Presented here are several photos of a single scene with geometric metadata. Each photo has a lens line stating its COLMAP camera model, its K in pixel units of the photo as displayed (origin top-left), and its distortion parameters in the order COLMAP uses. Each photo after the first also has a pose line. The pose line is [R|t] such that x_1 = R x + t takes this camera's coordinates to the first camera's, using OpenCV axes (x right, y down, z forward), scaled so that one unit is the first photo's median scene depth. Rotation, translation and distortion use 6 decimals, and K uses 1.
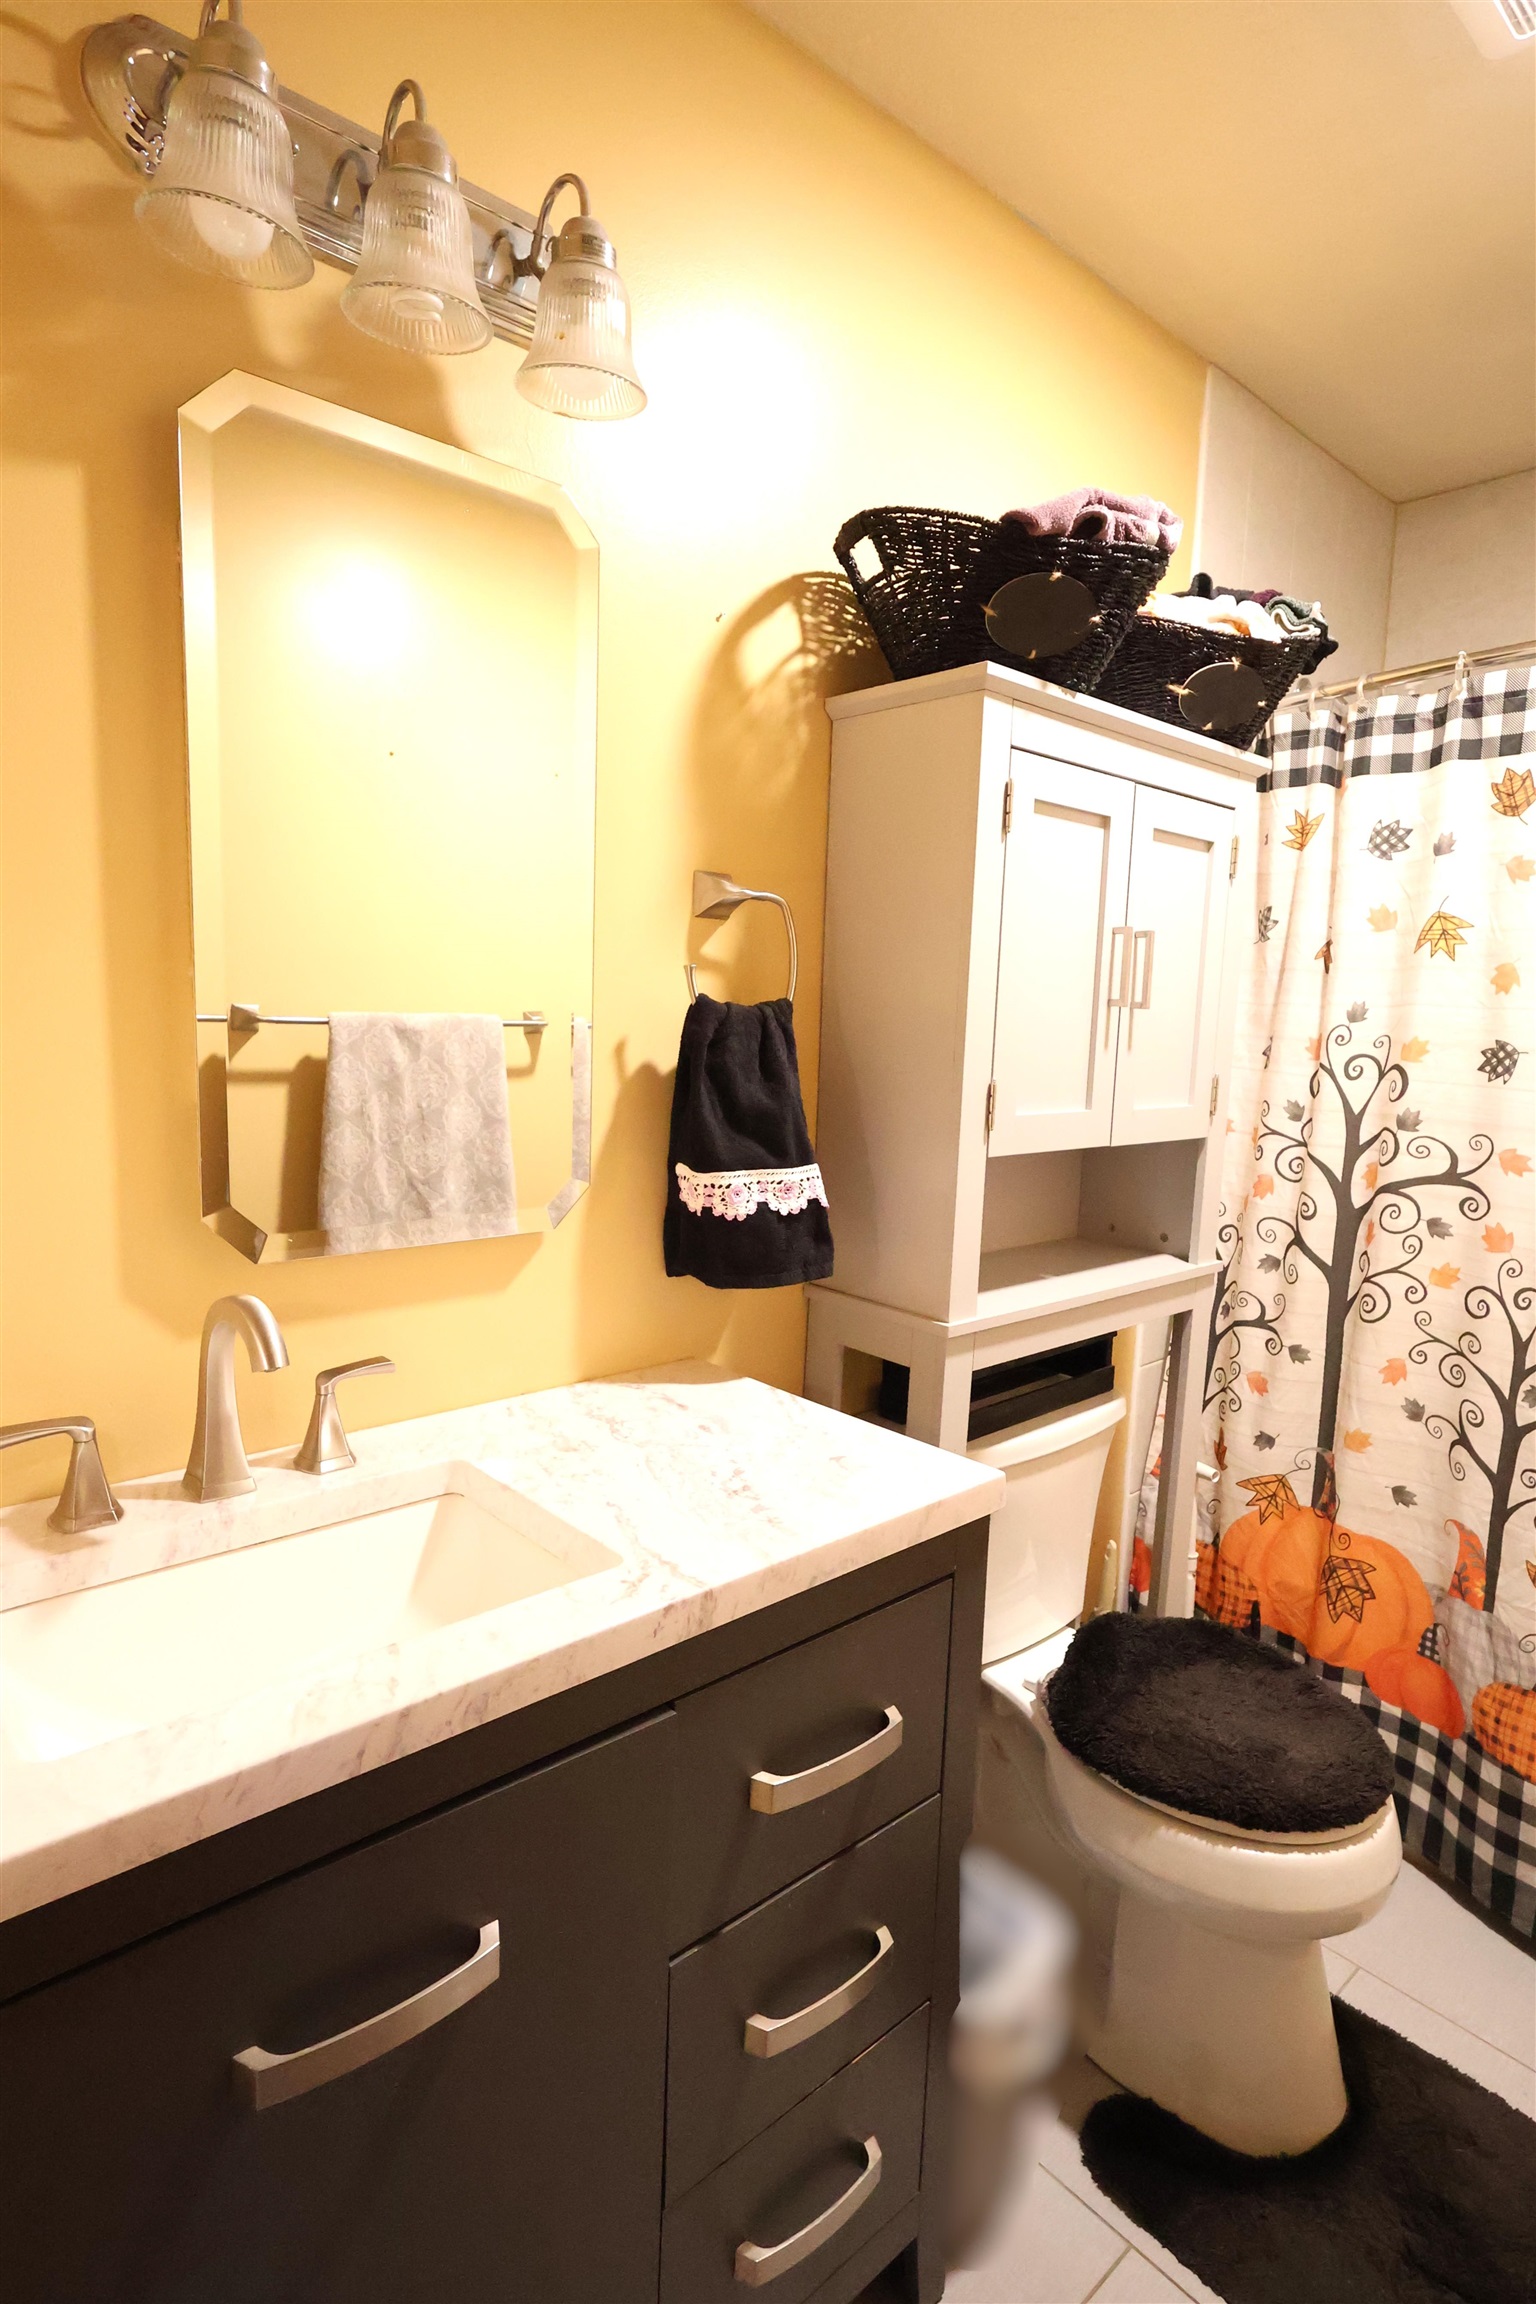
lens RADIAL K [[1198.7, 0, 762.4], [0, 1198.7, 1151.0], [0, 0, 1]] dist [-0.003480, 0.001945]
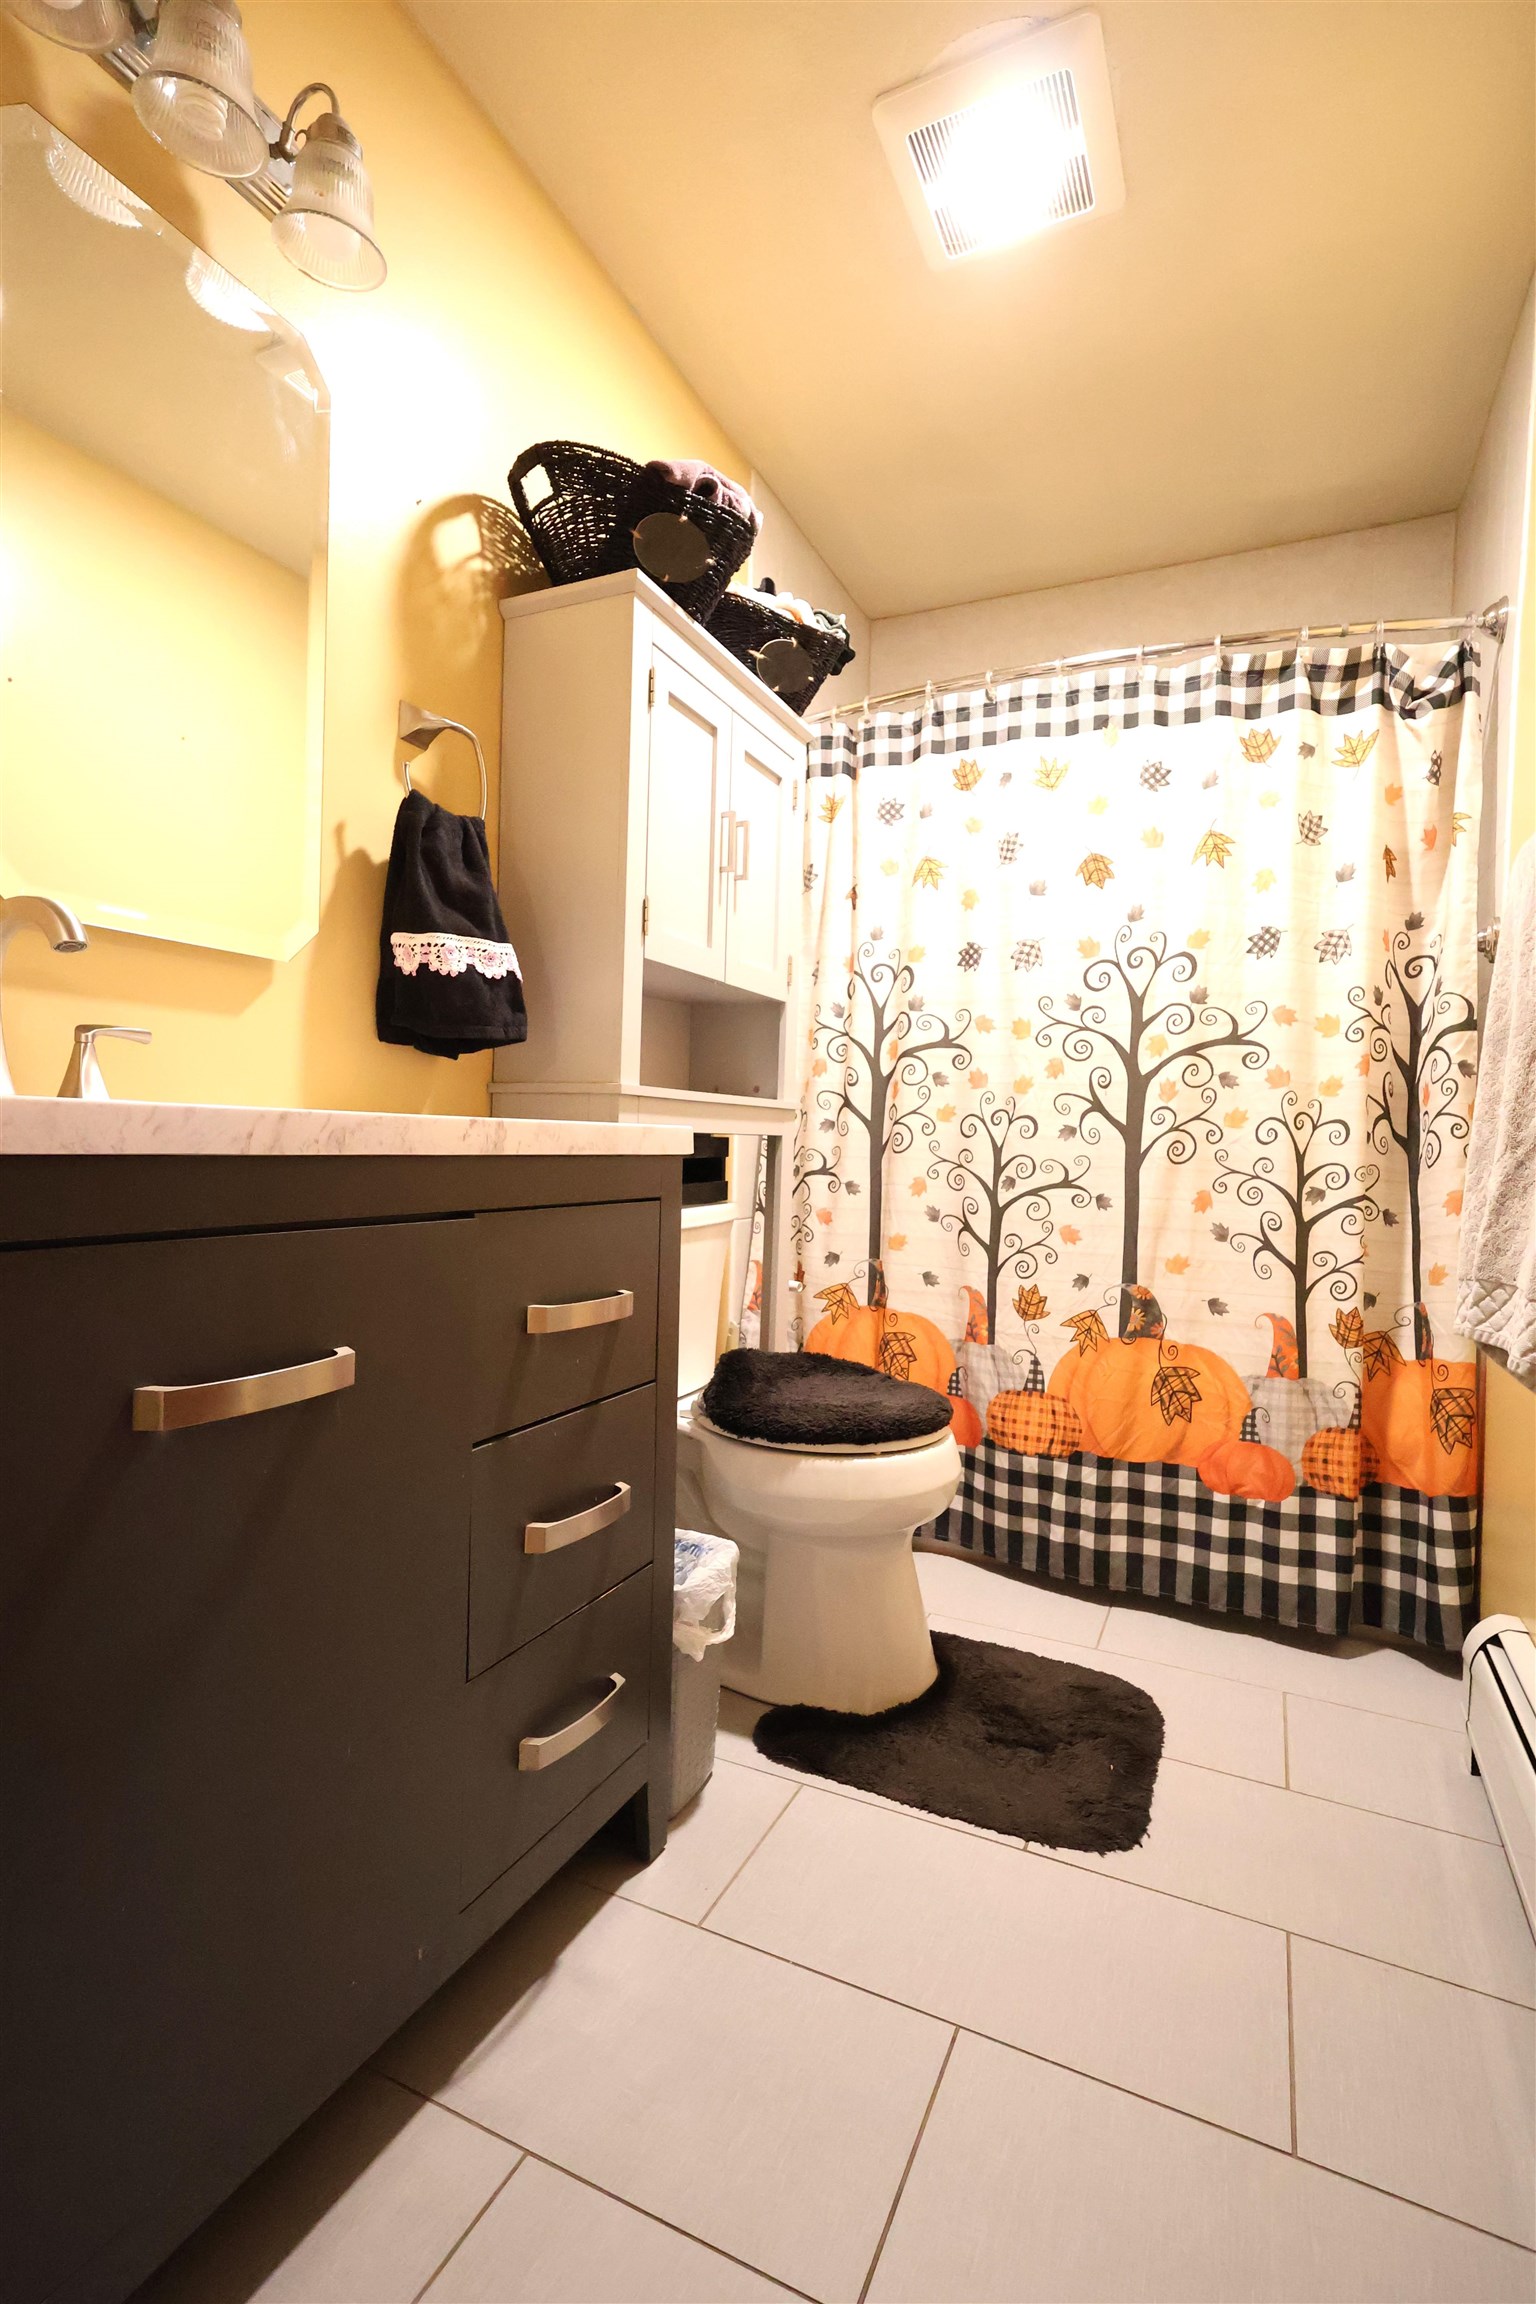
lens RADIAL K [[1076.4, 0, 768.3], [0, 1076.4, 1150.6], [0, 0, 1]] dist [0.000178, 0.000836]
pose [[0.919703, -0.012072, 0.392428, -0.136083], [0.051906, 0.994492, -0.091054, 0.307630], [-0.389168, 0.104112, 0.915265, -0.071857]]
